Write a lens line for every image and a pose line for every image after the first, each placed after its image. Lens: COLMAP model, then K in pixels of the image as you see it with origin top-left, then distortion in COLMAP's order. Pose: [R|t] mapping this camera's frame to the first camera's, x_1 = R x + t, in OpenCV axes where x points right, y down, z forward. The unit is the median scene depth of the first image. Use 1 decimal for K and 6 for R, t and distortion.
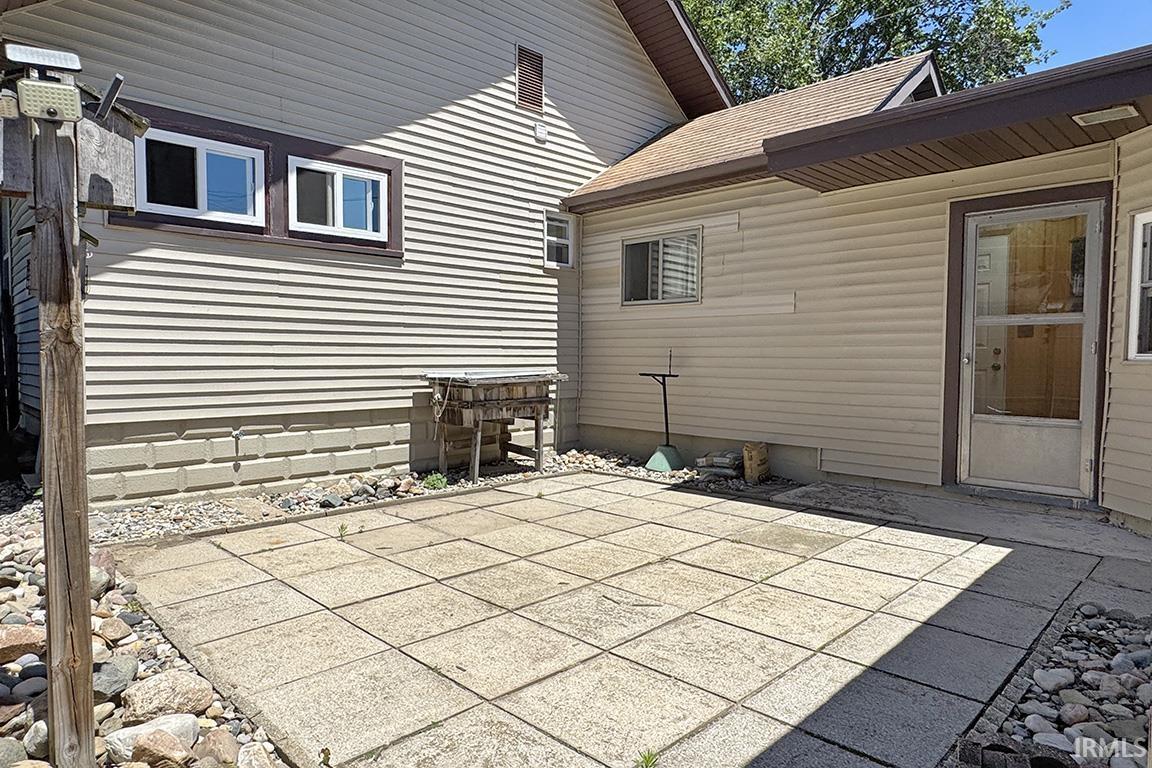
lens RADIAL K [[698.8, 0, 571.4], [0, 698.8, 385.2], [0, 0, 1]] dist [-0.003435, 0.000985]
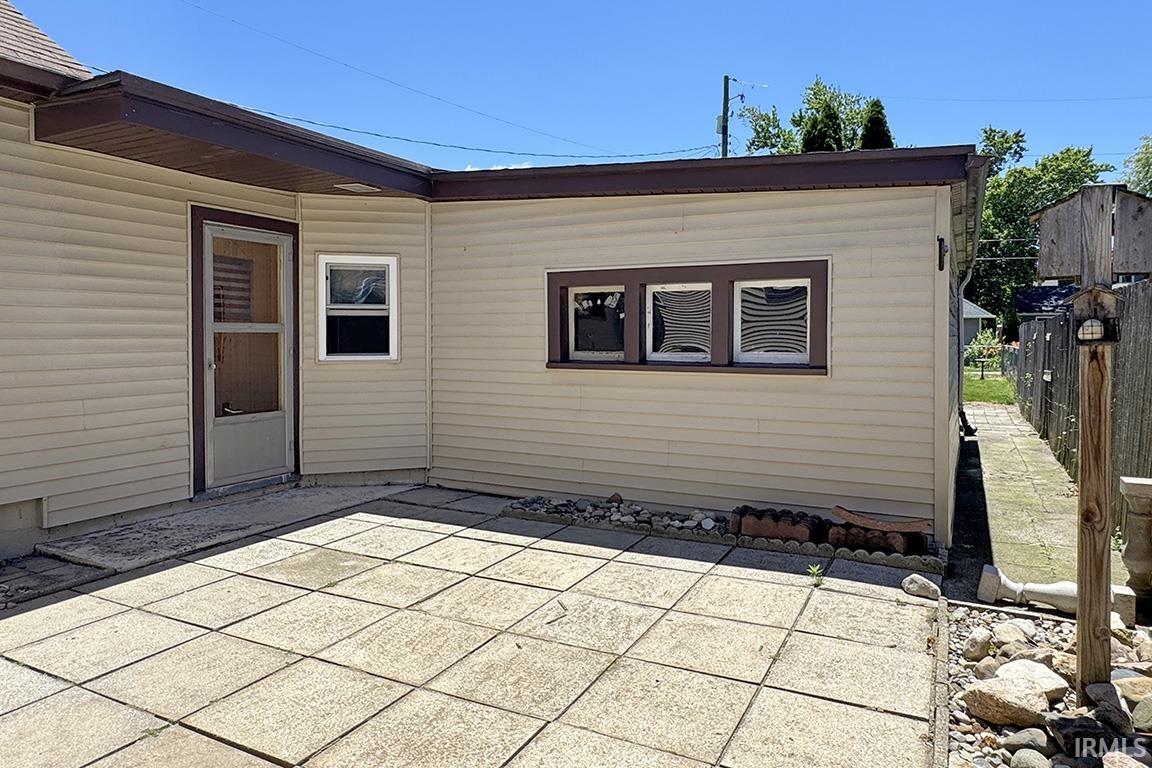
lens RADIAL K [[716.5, 0, 593.0], [0, 716.5, 354.3], [0, 0, 1]] dist [-0.019842, -0.001594]
pose [[-0.319831, -0.021923, 0.947221, -0.740579], [0.045752, 0.998209, 0.038551, -0.085112], [-0.946369, 0.055667, -0.318255, 1.017918]]
